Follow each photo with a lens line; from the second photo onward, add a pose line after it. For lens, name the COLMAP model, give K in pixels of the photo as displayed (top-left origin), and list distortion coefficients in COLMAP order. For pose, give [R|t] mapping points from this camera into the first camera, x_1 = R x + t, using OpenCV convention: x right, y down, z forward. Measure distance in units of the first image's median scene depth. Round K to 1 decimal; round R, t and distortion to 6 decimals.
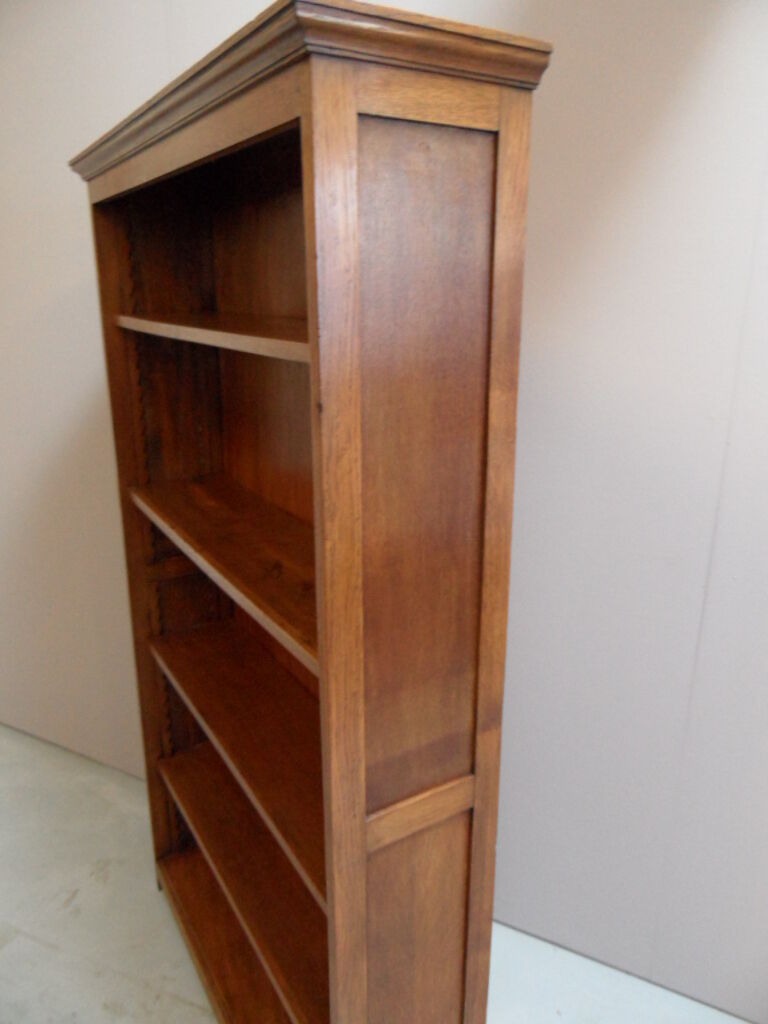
lens RADIAL K [[770.7, 0, 384.0], [0, 770.7, 512.0], [0, 0, 1]] dist [-0.080524, 0.100948]
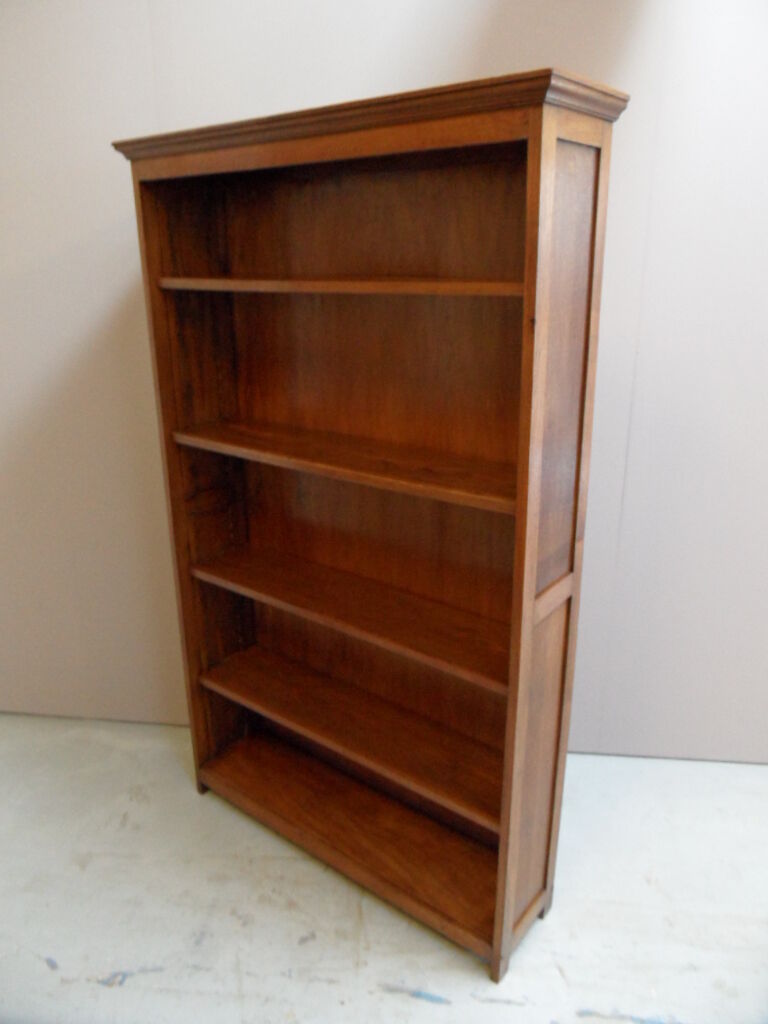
lens RADIAL K [[770.7, 0, 384.0], [0, 770.7, 512.0], [0, 0, 1]] dist [-0.080524, 0.100948]
pose [[0.937327, -0.129249, 0.323593, -0.474042], [0.116993, 0.991488, 0.057135, 0.064226], [-0.328223, -0.015696, 0.944470, -0.203507]]
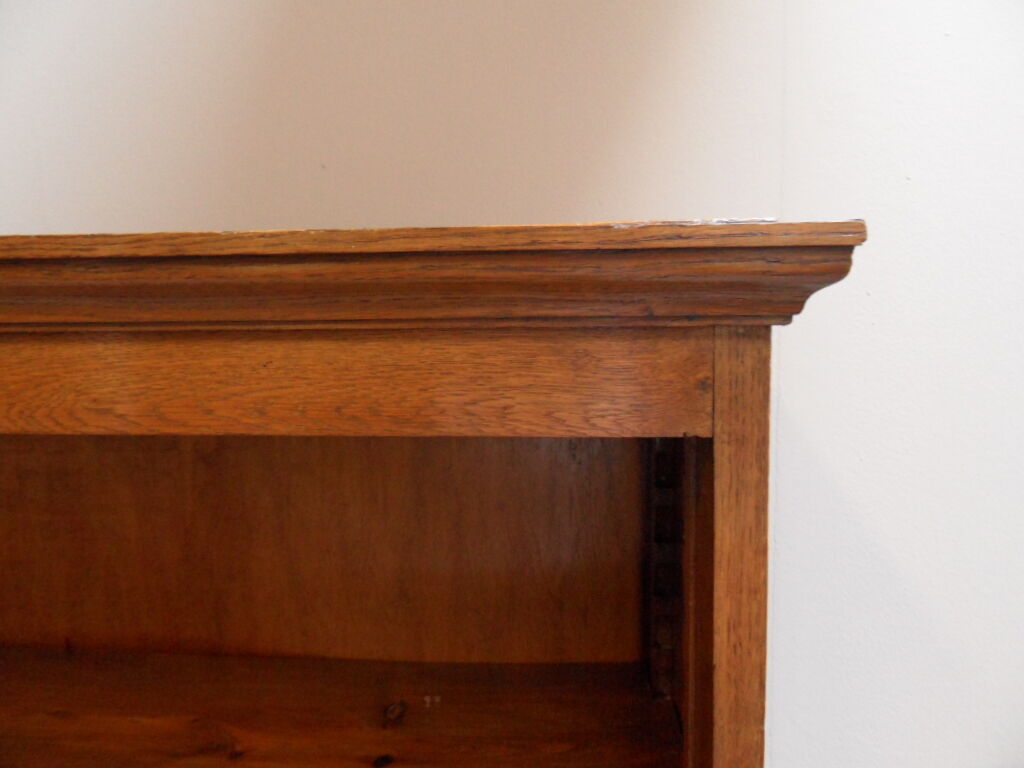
lens RADIAL K [[770.7, 0, 512.0], [0, 770.7, 384.0], [0, 0, 1]] dist [-0.080524, 0.100948]
pose [[0.563633, -0.066282, 0.823362, -0.253753], [0.250305, 0.963615, -0.093773, -0.250237], [-0.787189, 0.258945, 0.559716, 0.387316]]
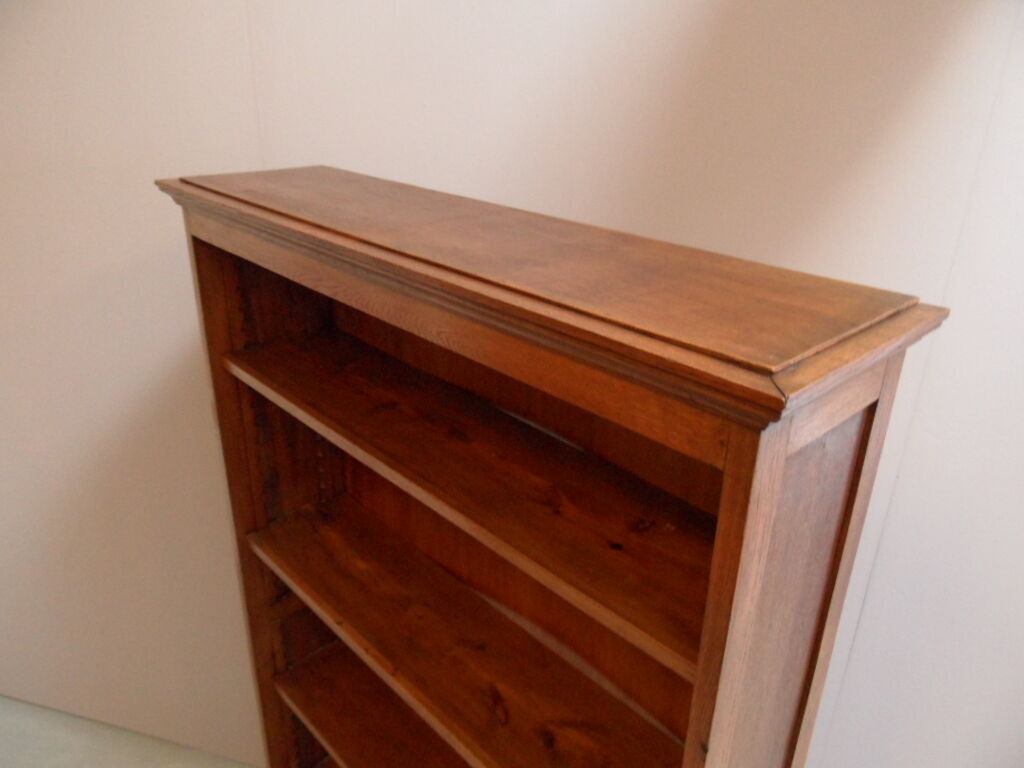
lens RADIAL K [[770.7, 0, 512.0], [0, 770.7, 384.0], [0, 0, 1]] dist [-0.080524, 0.100948]
pose [[0.978201, -0.068211, 0.196140, -0.221691], [0.043943, 0.991117, 0.125520, -0.335732], [-0.202959, -0.114165, 0.972509, 0.127810]]
